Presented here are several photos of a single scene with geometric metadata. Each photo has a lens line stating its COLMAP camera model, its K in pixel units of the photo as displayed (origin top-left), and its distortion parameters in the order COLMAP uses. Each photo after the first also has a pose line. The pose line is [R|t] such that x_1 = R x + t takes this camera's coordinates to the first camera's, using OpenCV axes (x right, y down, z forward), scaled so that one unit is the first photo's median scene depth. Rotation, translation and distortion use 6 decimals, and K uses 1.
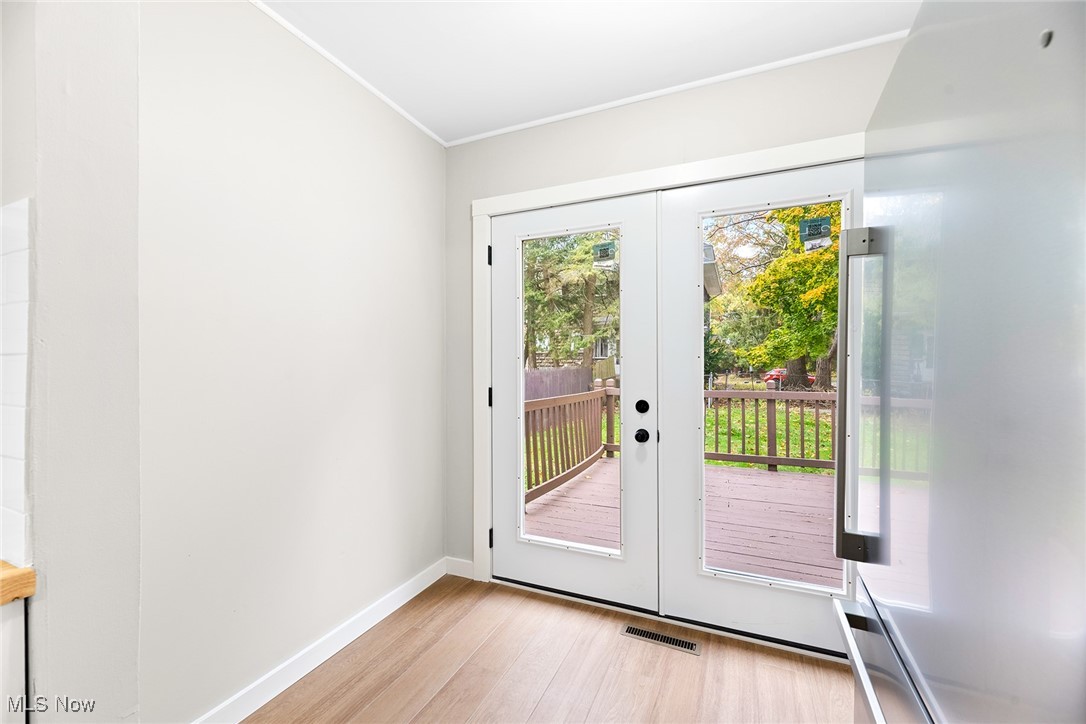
lens RADIAL K [[441.7, 0, 542.4], [0, 441.7, 365.0], [0, 0, 1]] dist [-0.003097, -0.000185]
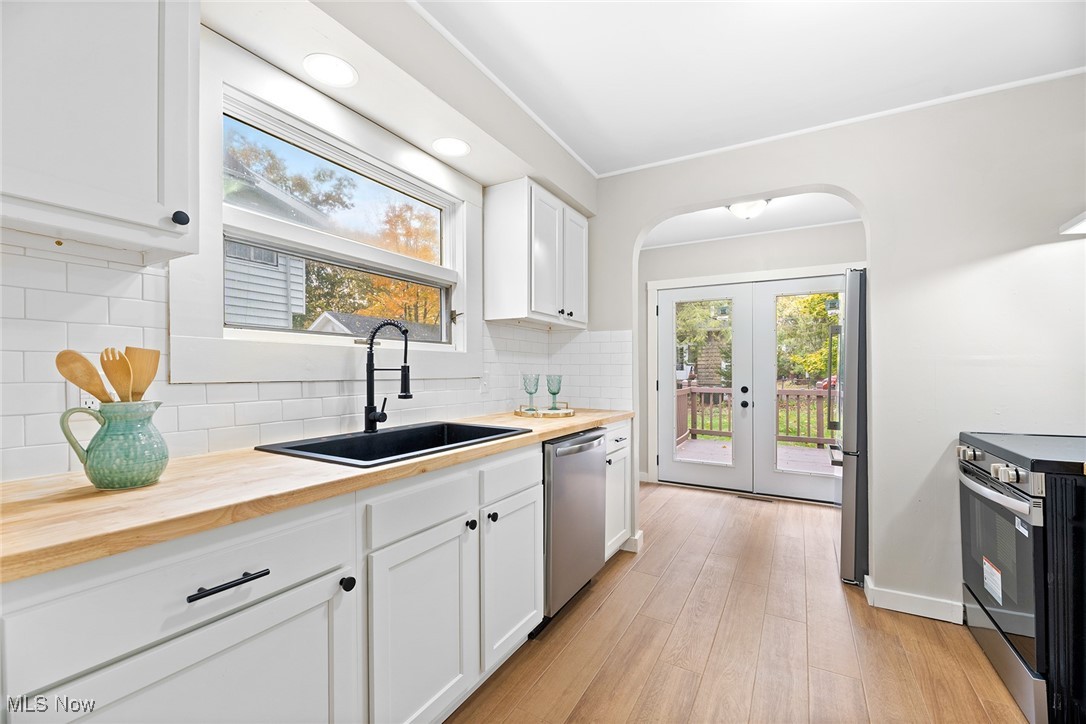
lens RADIAL K [[441.7, 0, 547.2], [0, 441.7, 372.1], [0, 0, 1]] dist [-0.003097, -0.000185]
pose [[0.995731, 0.004117, -0.092205, -0.071933], [-0.003868, 0.999988, 0.002875, 0.001883], [0.092216, -0.002506, 0.995736, -0.160765]]
